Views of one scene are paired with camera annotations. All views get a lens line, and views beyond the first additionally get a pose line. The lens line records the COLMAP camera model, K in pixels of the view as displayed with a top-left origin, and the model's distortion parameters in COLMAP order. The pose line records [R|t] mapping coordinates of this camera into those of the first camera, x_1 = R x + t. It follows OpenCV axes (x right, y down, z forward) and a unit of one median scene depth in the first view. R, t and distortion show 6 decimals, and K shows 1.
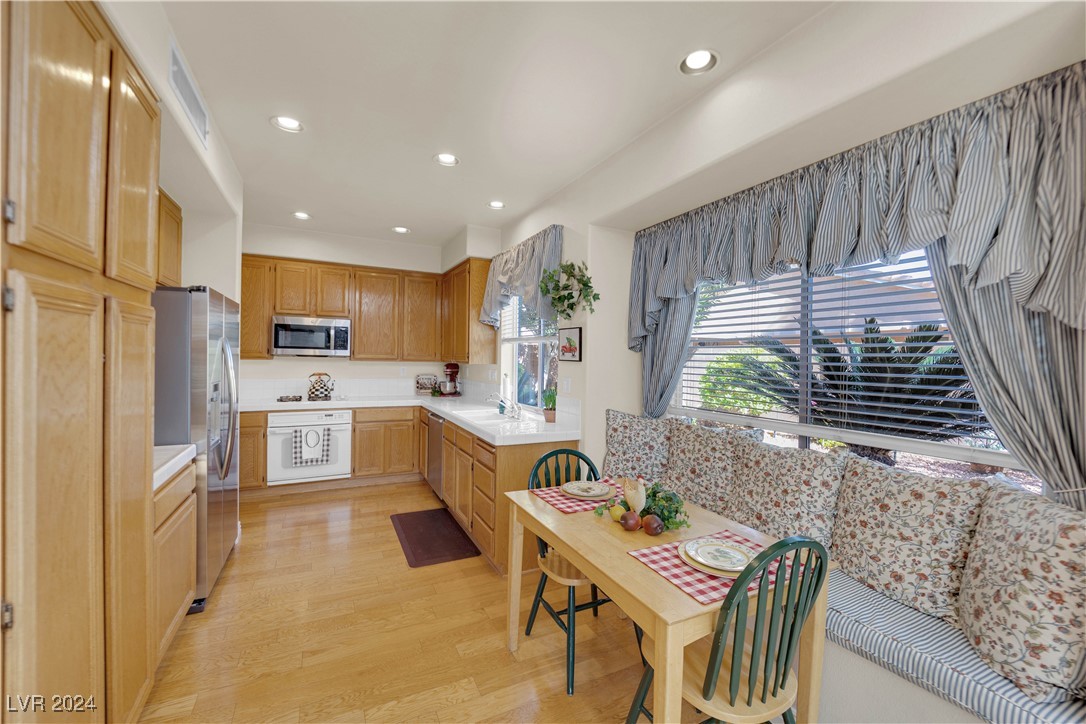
lens RADIAL K [[438.0, 0, 541.5], [0, 438.0, 358.9], [0, 0, 1]] dist [-0.007384, -0.001167]
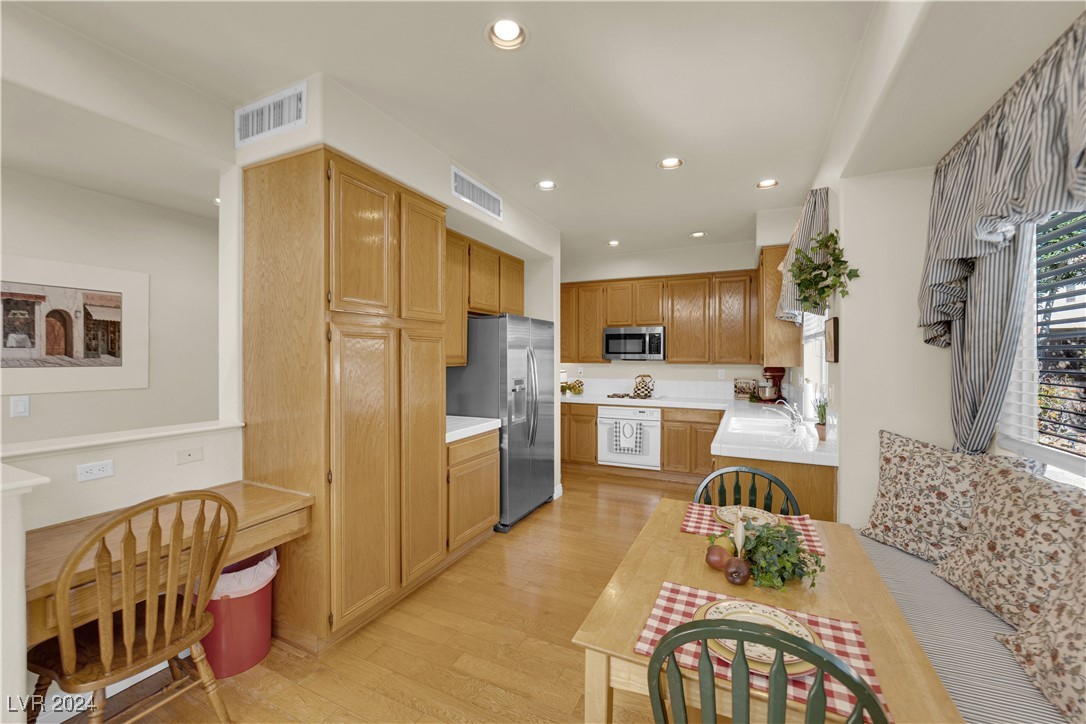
lens RADIAL K [[438.0, 0, 542.9], [0, 438.0, 359.8], [0, 0, 1]] dist [-0.007384, -0.001167]
pose [[0.618569, -0.012886, -0.785625, 0.258387], [0.007264, 0.999917, -0.010681, 0.003953], [0.785697, 0.000900, 0.618611, 0.096951]]
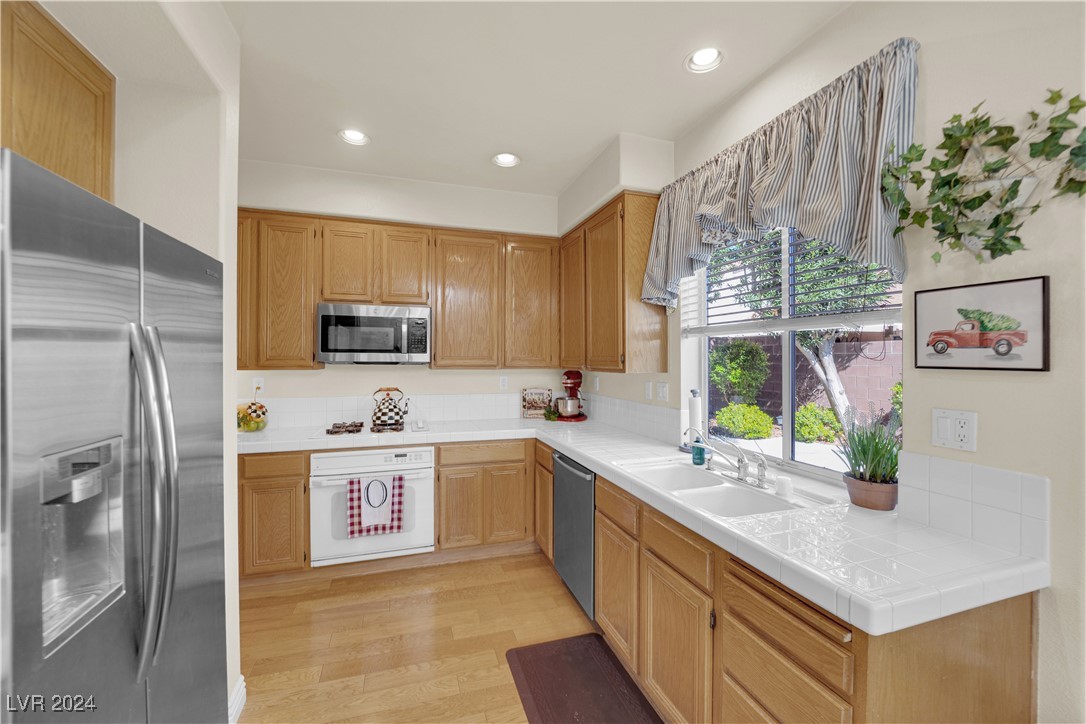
lens RADIAL K [[438.0, 0, 541.7], [0, 438.0, 360.5], [0, 0, 1]] dist [-0.007384, -0.001167]
pose [[0.988040, -0.015149, -0.153454, -0.187177], [0.014815, 0.999885, -0.003322, -0.005326], [0.153486, 0.001009, 0.988150, 0.410020]]
